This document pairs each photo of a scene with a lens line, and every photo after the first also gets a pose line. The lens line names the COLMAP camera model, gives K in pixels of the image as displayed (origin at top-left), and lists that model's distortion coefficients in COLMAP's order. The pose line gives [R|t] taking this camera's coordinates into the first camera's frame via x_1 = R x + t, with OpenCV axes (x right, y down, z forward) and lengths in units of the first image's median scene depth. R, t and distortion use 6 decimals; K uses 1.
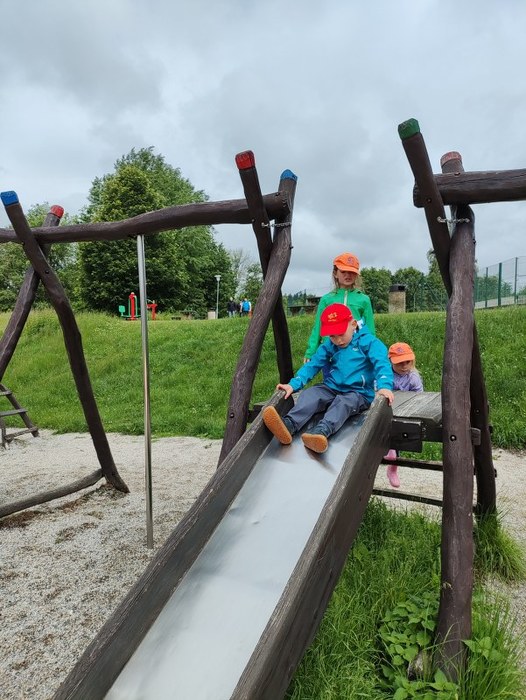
lens RADIAL K [[510.9, 0, 265.7], [0, 510.9, 356.6], [0, 0, 1]] dist [0.091988, -0.006879]
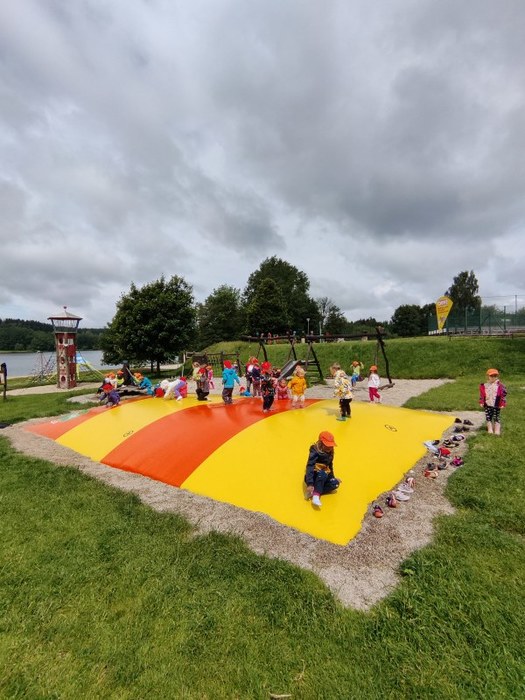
lens RADIAL K [[324.3, 0, 262.2], [0, 324.3, 350.4], [0, 0, 1]] dist [0.015014, -0.006025]
pose [[0.965433, -0.018884, -0.259965, 0.049027], [0.010995, 0.999435, -0.031767, 0.004034], [0.260418, 0.027810, 0.965095, -0.222295]]
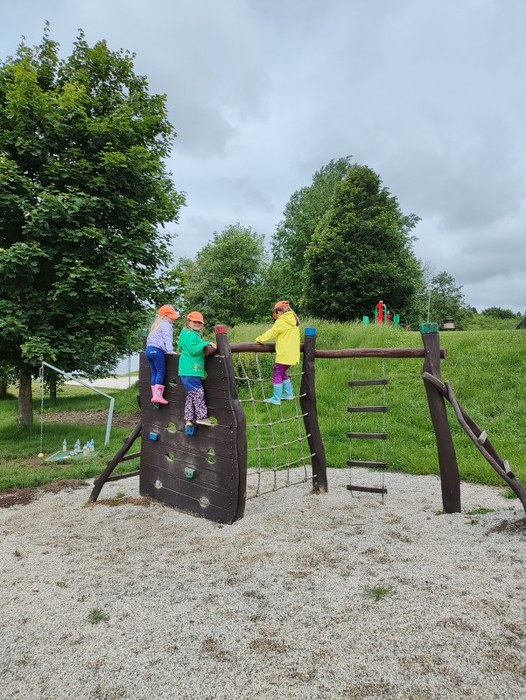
lens RADIAL K [[510.9, 0, 261.0], [0, 510.9, 359.5], [0, 0, 1]] dist [0.091988, -0.006879]
pose [[0.953988, 0.016177, -0.299408, -0.080748], [-0.024010, 0.999458, -0.022503, 0.000035], [0.298882, 0.028656, 0.953860, 0.044700]]
